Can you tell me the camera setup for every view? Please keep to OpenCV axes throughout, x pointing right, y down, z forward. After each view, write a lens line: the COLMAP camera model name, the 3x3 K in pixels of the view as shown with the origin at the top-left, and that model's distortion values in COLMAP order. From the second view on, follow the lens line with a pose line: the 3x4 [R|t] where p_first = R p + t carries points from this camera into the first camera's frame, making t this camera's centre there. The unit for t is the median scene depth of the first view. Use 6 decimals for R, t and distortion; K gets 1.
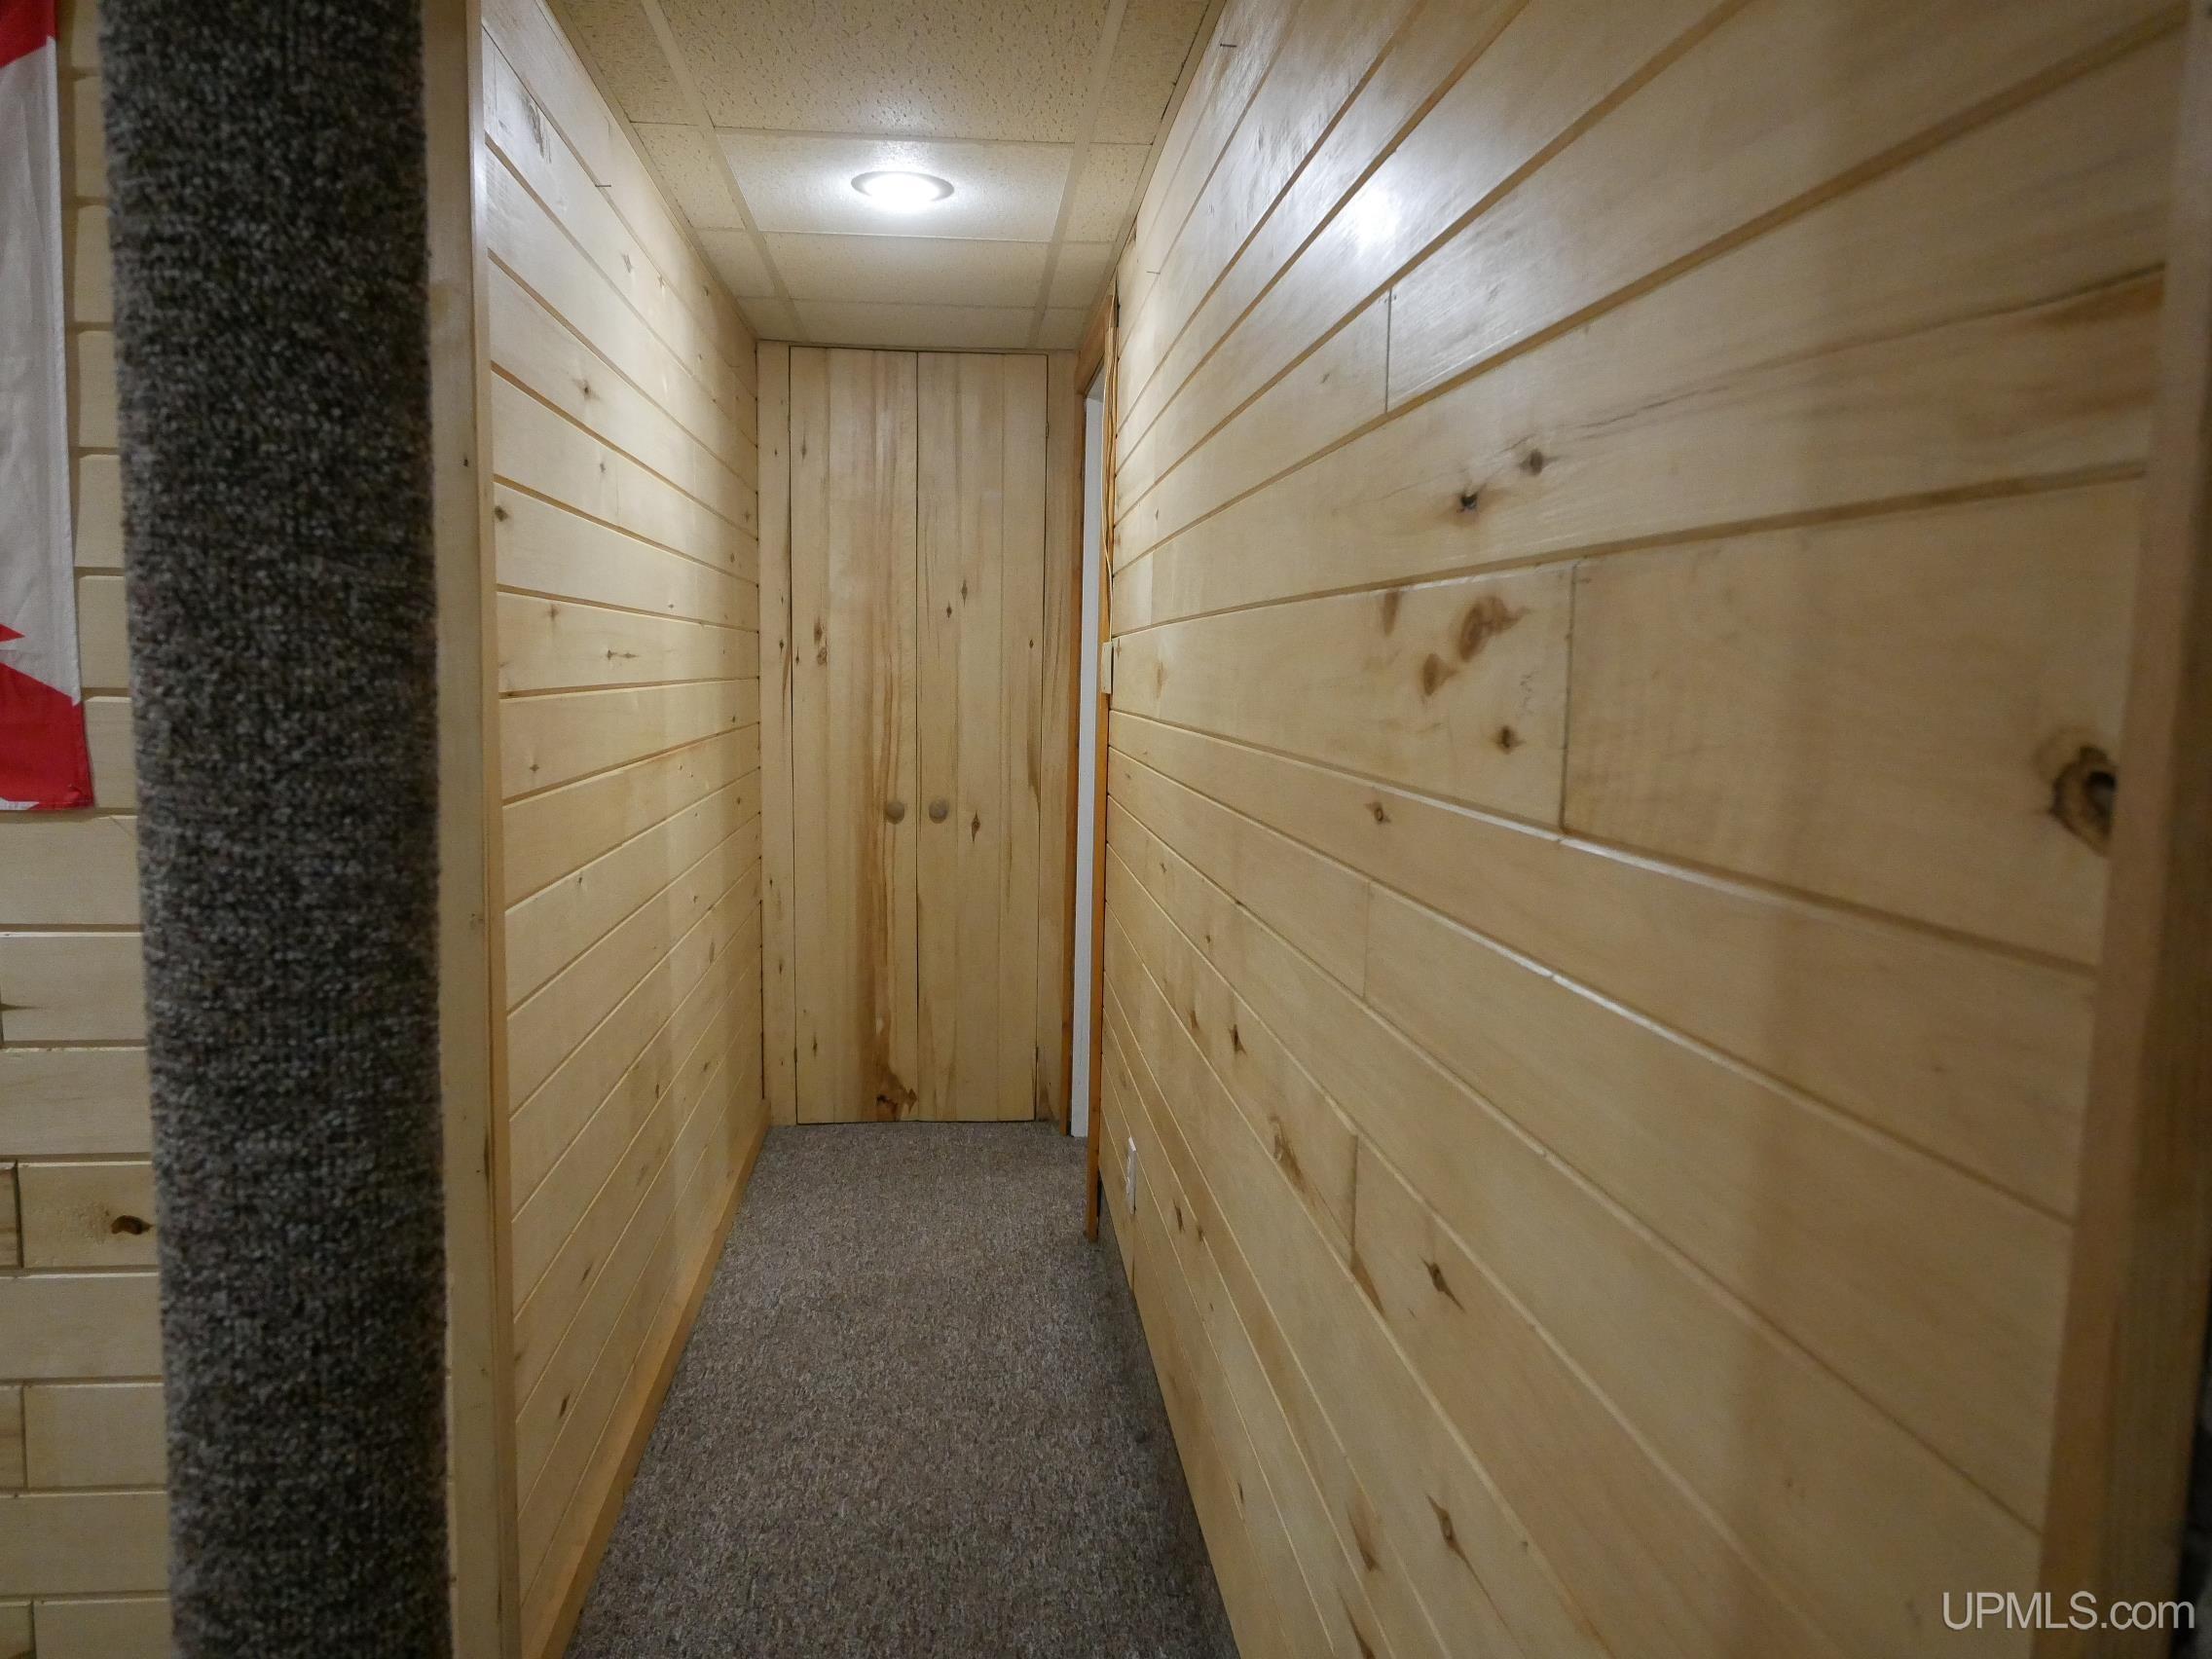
lens RADIAL K [[1552.4, 0, 1103.5], [0, 1552.4, 828.2], [0, 0, 1]] dist [0.006490, 0.001983]
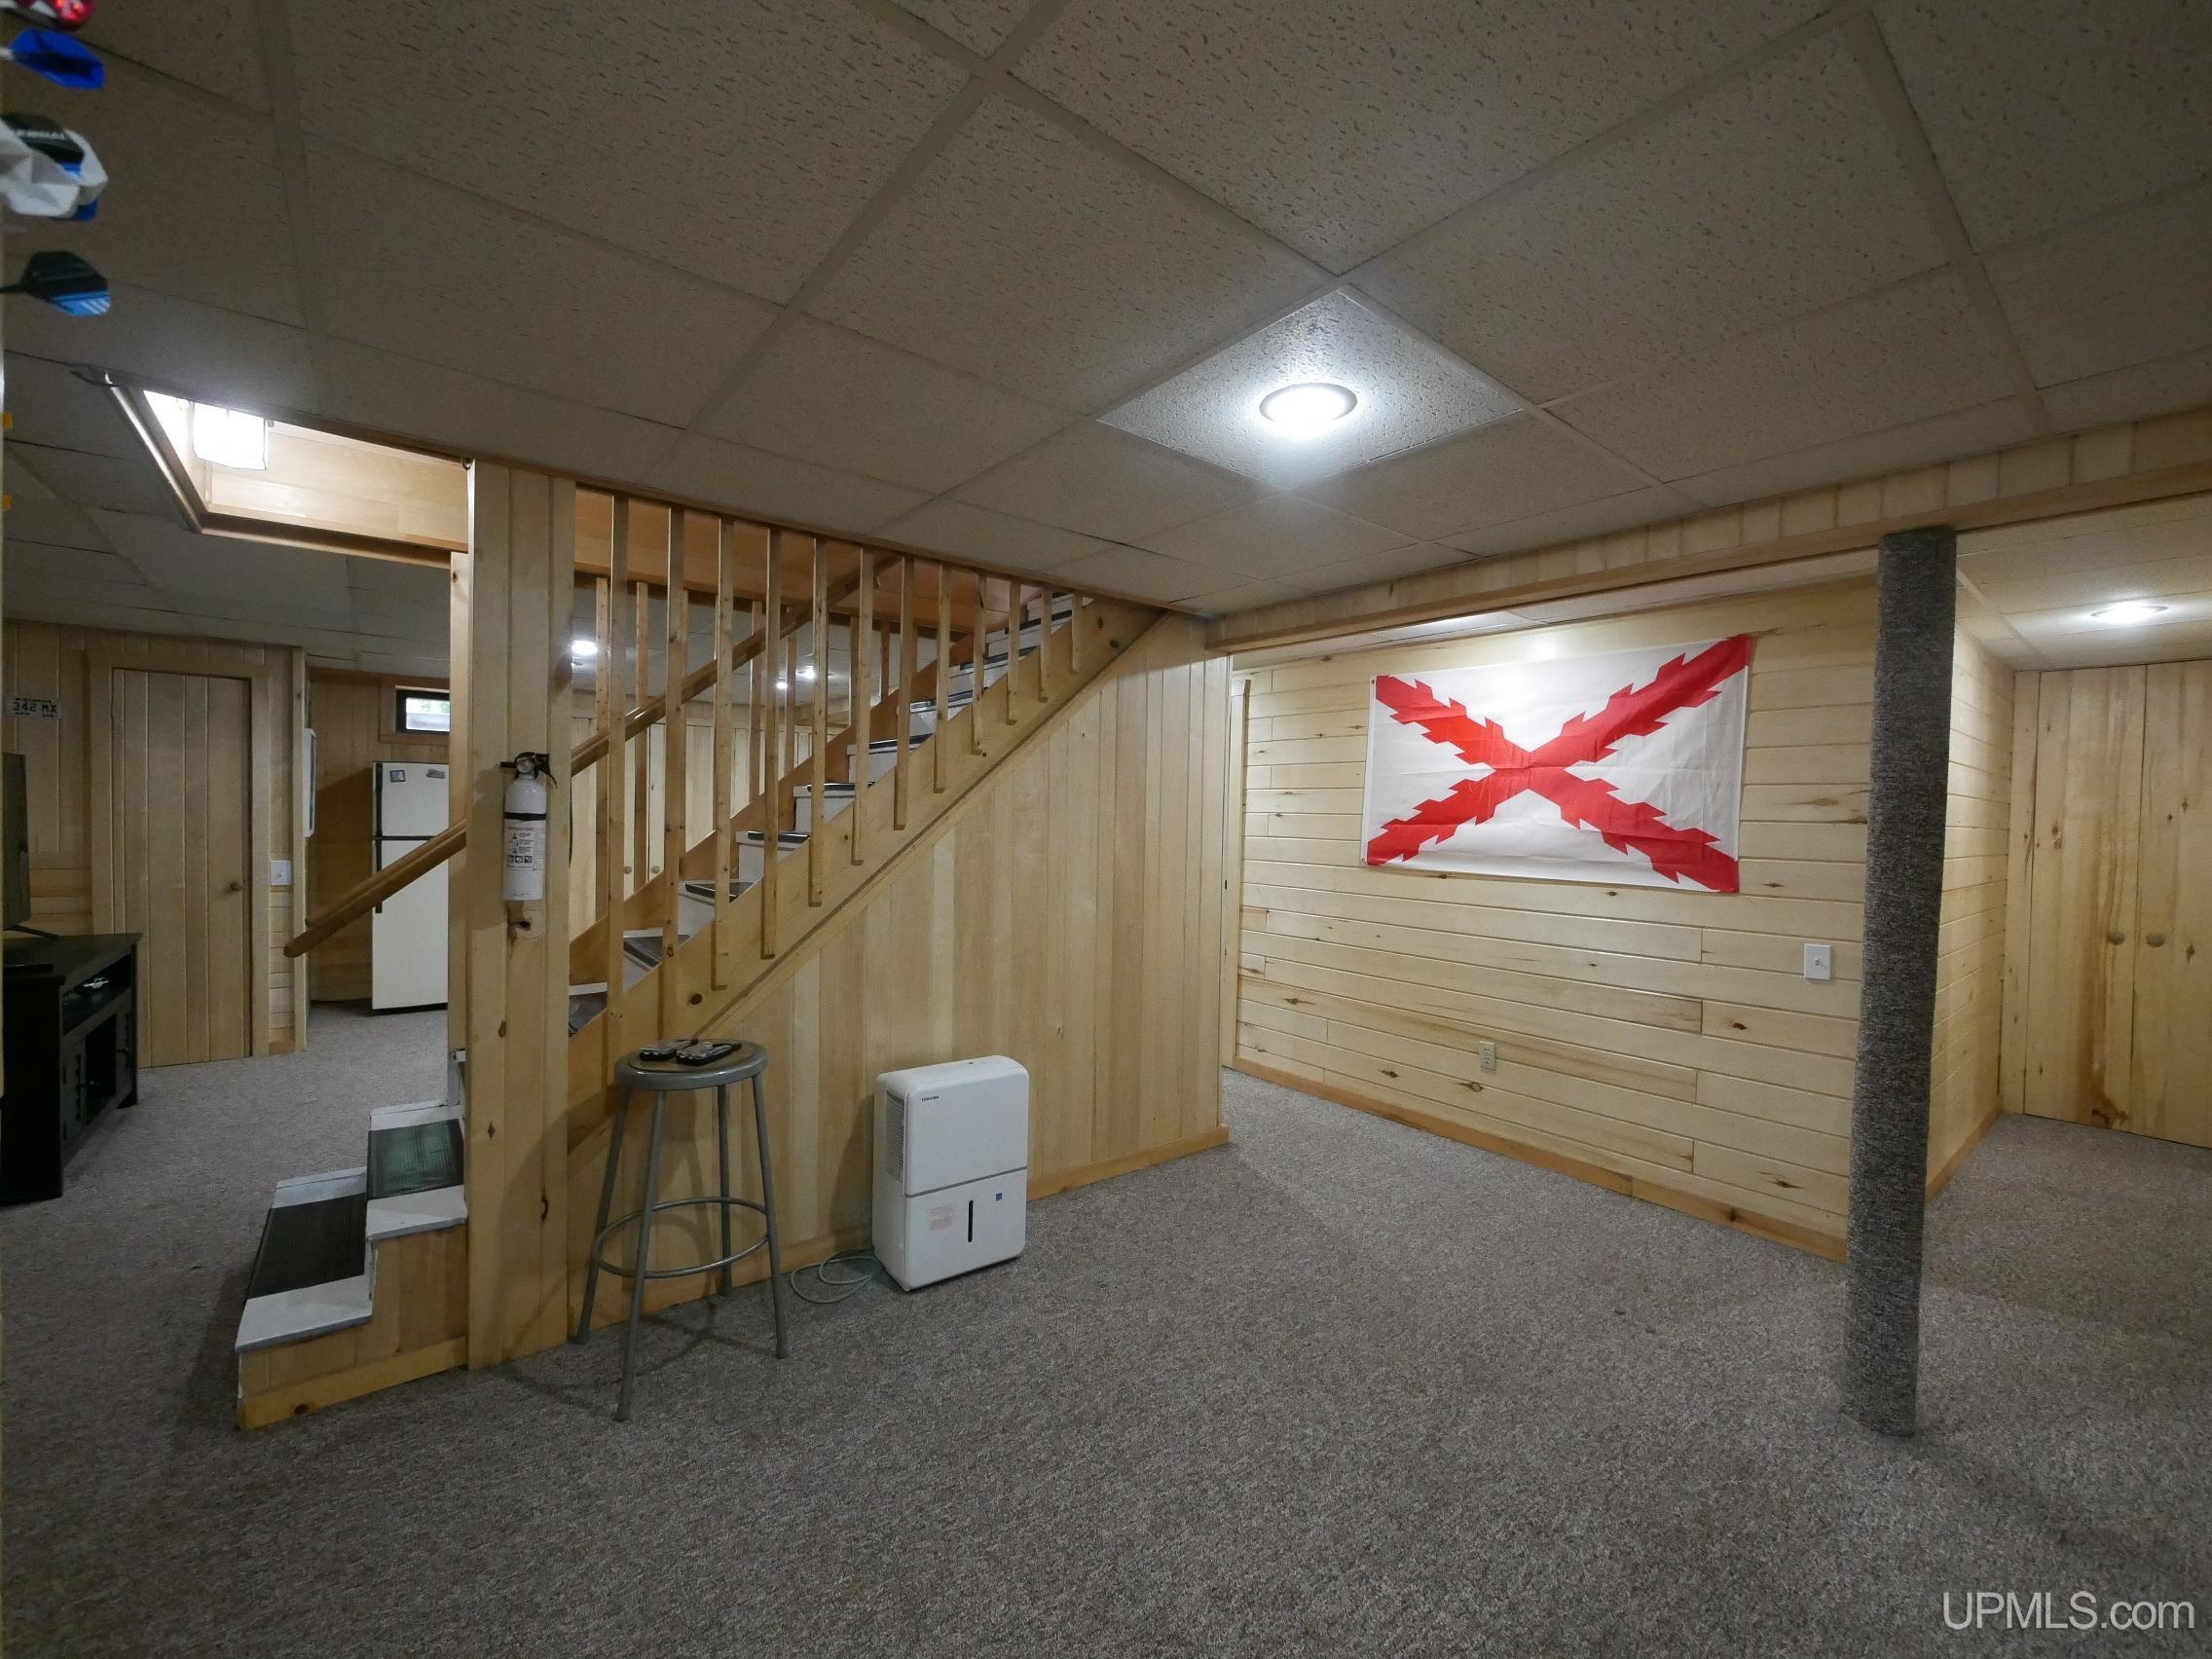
lens RADIAL K [[905.5, 0, 1099.6], [0, 905.5, 837.0], [0, 0, 1]] dist [-0.008847, 0.000543]
pose [[0.545064, 0.013149, -0.838292, 0.075571], [-0.097984, 0.994024, -0.048119, 0.035147], [0.832649, 0.108367, 0.543095, -0.438429]]
